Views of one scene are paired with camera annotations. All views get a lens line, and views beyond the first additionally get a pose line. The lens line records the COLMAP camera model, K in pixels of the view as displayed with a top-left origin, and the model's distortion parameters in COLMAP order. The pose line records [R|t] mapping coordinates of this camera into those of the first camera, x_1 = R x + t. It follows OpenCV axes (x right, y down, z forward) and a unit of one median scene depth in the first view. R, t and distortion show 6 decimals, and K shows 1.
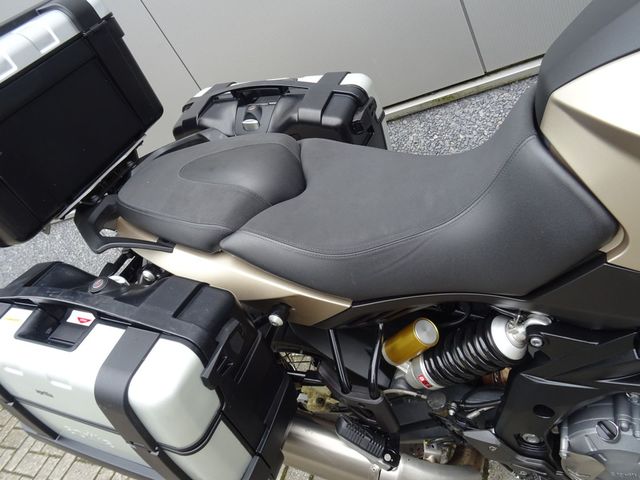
lens RADIAL K [[531.5, 0, 320.0], [0, 531.5, 240.0], [0, 0, 1]] dist [0.003224, 0.001784]
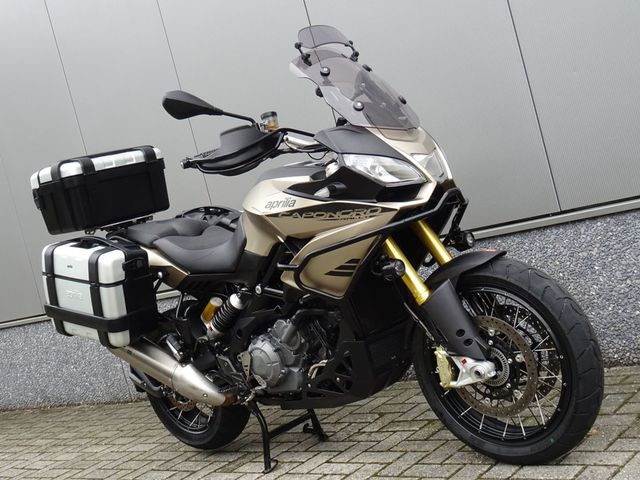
lens RADIAL K [[878.3, 0, 320.0], [0, 878.3, 240.0], [0, 0, 1]] dist [0.015591, 0.016088]
pose [[0.924556, 0.260830, -0.277782, 1.553085], [-0.351995, 0.863805, -0.360473, 1.124506], [0.145927, 0.431056, 0.890447, -2.365413]]
